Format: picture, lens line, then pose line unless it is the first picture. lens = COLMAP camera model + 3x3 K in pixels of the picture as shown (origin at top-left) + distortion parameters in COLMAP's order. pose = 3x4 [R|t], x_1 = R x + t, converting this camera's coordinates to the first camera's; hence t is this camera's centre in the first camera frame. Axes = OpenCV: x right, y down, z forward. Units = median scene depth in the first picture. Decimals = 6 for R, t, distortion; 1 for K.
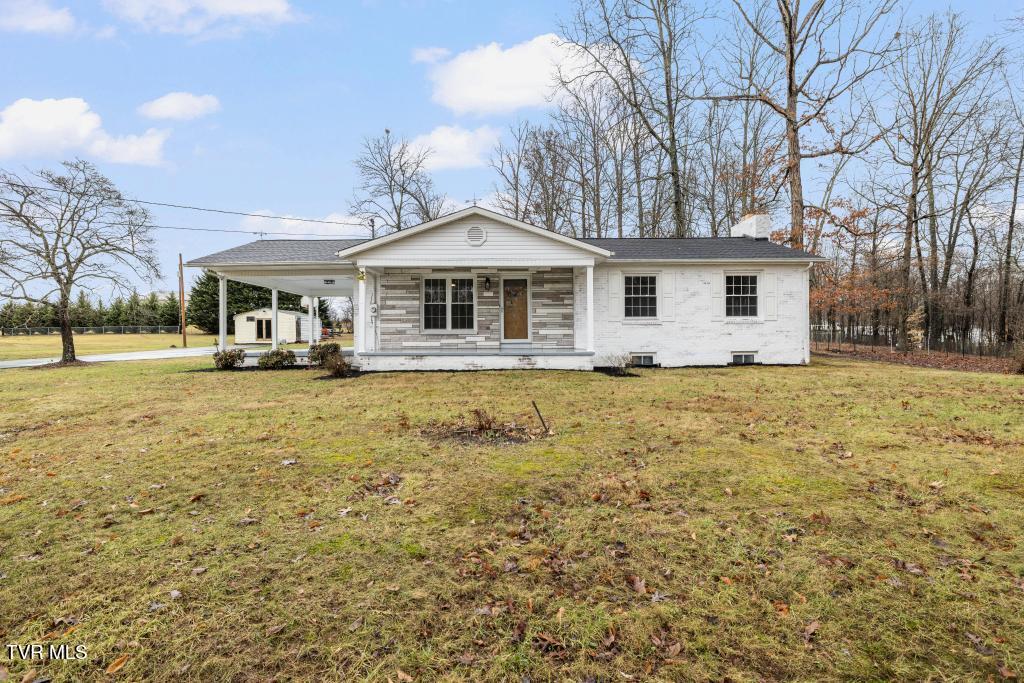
lens RADIAL K [[517.1, 0, 512.0], [0, 517.1, 341.5], [0, 0, 1]] dist [0.001399, 0.000089]
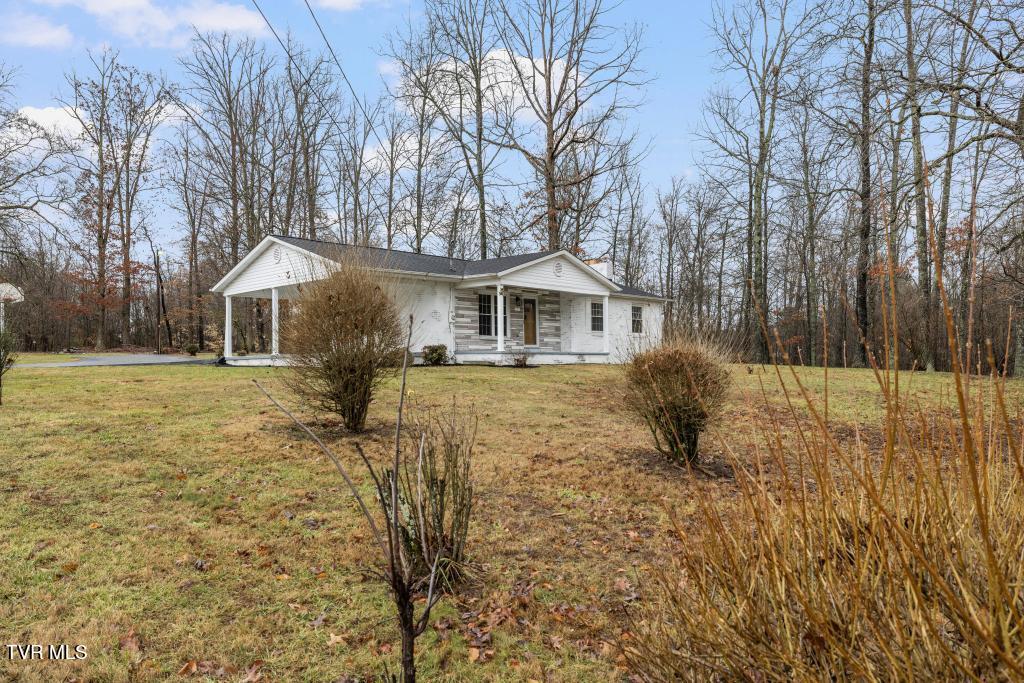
lens RADIAL K [[735.9, 0, 512.0], [0, 735.9, 341.5], [0, 0, 1]] dist [-0.000097, -0.000028]
pose [[0.691120, 0.023899, 0.722345, -1.369599], [0.008977, 0.999092, -0.041644, 0.063825], [-0.722685, 0.035266, 0.690278, -0.245588]]
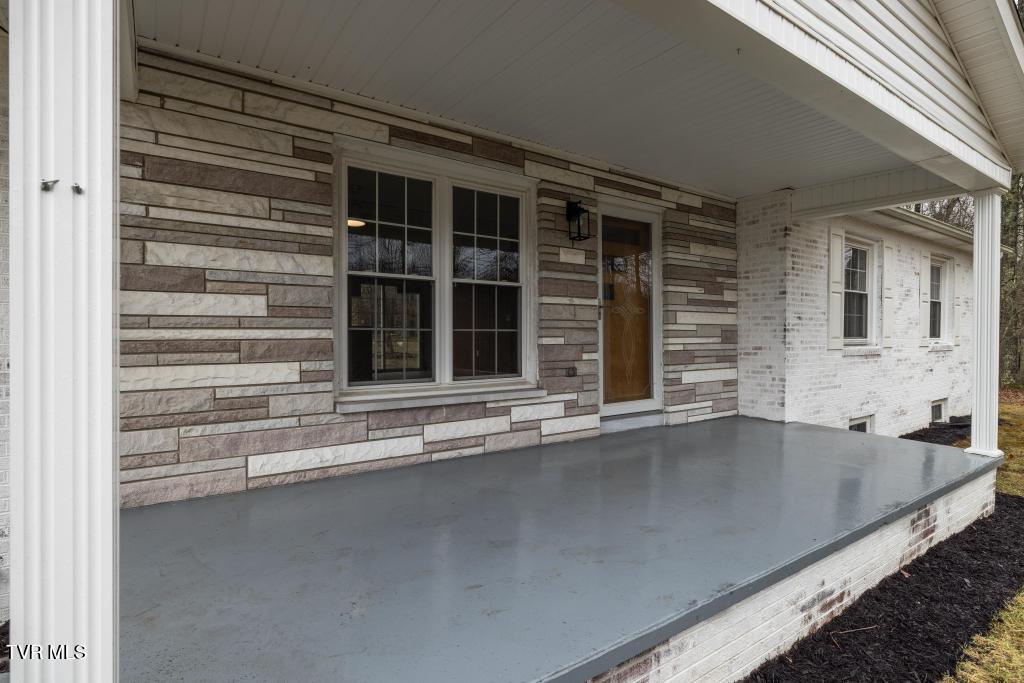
lens RADIAL K [[517.1, 0, 512.0], [0, 517.1, 341.5], [0, 0, 1]] dist [0.001399, 0.000089]
pose [[0.822367, -0.000842, 0.568956, -0.241792], [-0.002335, 0.999985, 0.004855, -0.044600], [-0.568952, -0.005321, 0.822353, 0.776493]]
